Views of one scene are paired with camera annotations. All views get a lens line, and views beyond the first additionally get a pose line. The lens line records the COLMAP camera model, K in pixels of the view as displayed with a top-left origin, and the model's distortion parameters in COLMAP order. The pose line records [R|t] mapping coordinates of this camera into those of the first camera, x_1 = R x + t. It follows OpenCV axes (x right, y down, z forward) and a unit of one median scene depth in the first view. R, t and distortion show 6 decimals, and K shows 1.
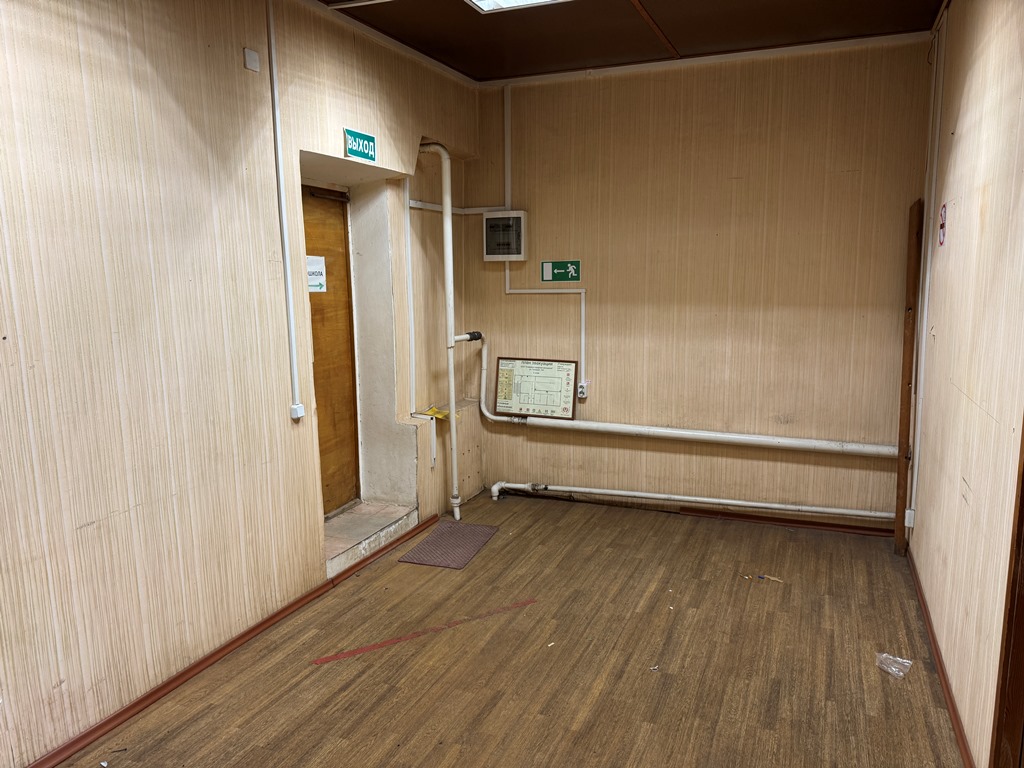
lens RADIAL K [[718.0, 0, 506.2], [0, 718.0, 393.4], [0, 0, 1]] dist [0.050334, -0.059849]
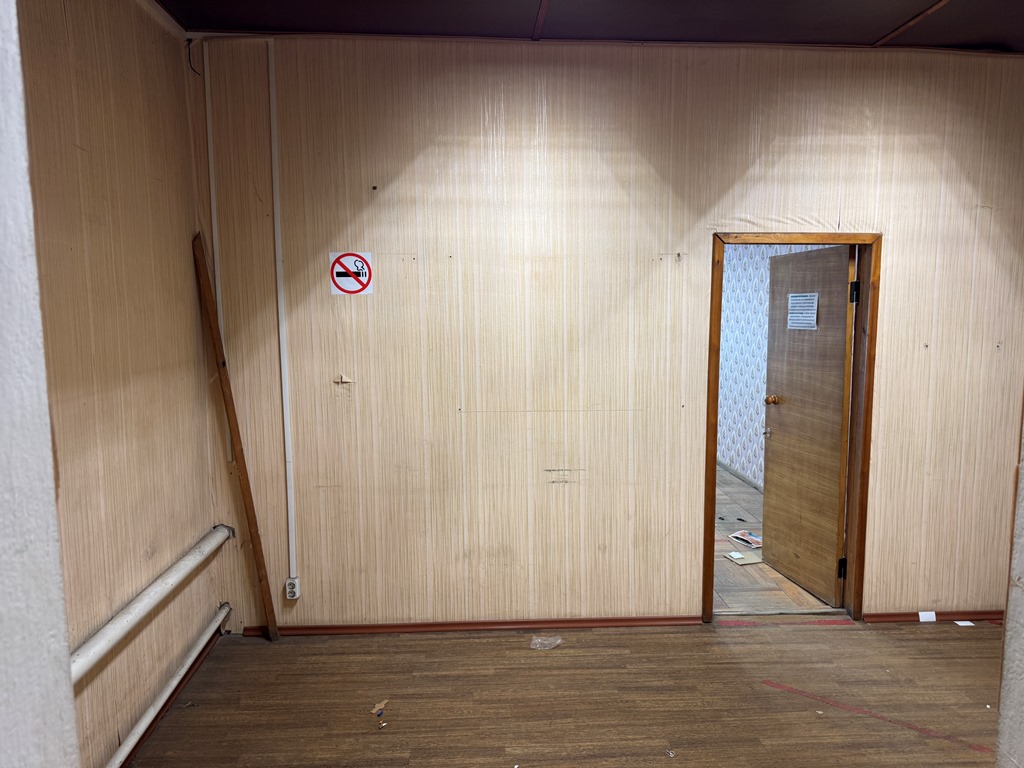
lens RADIAL K [[718.0, 0, 508.7], [0, 718.0, 385.0], [0, 0, 1]] dist [0.050334, -0.059849]
pose [[-0.442599, -0.084201, 0.892758, -0.515000], [0.151972, 0.974137, 0.167219, -0.274563], [-0.883748, 0.209685, -0.418355, 1.568387]]
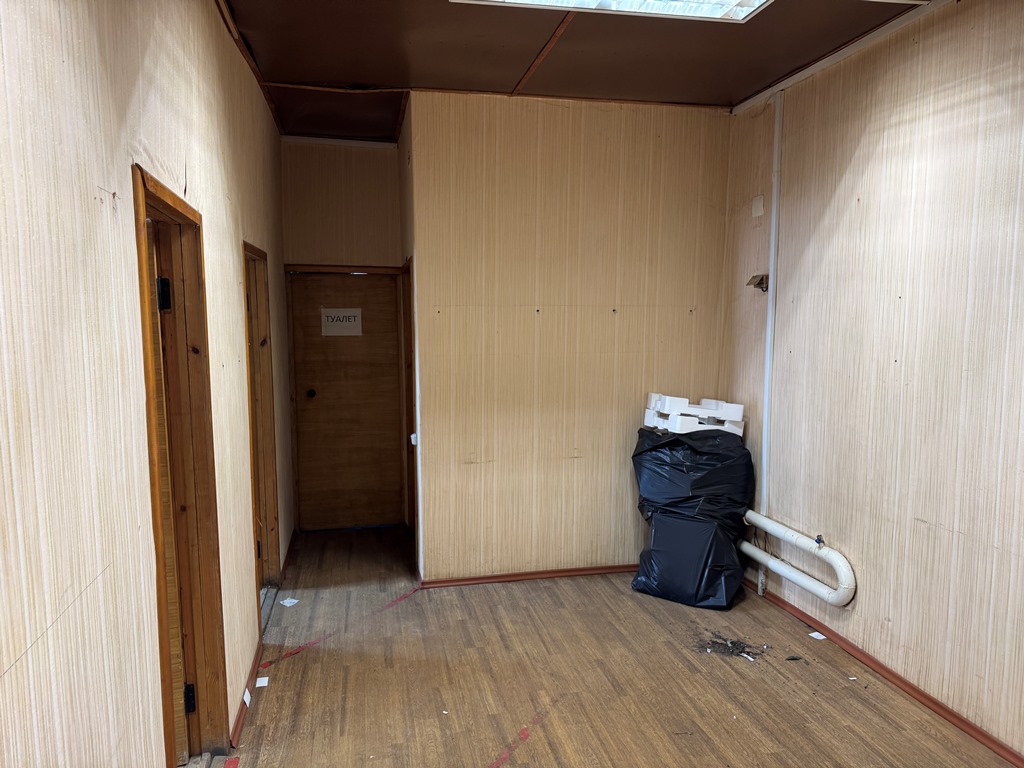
lens RADIAL K [[718.0, 0, 507.4], [0, 718.0, 389.5], [0, 0, 1]] dist [0.050334, -0.059849]
pose [[-0.819821, 0.079493, -0.567075, 0.606823], [-0.071968, 0.968161, 0.239761, -0.249717], [0.568079, 0.237372, -0.787998, 1.372329]]
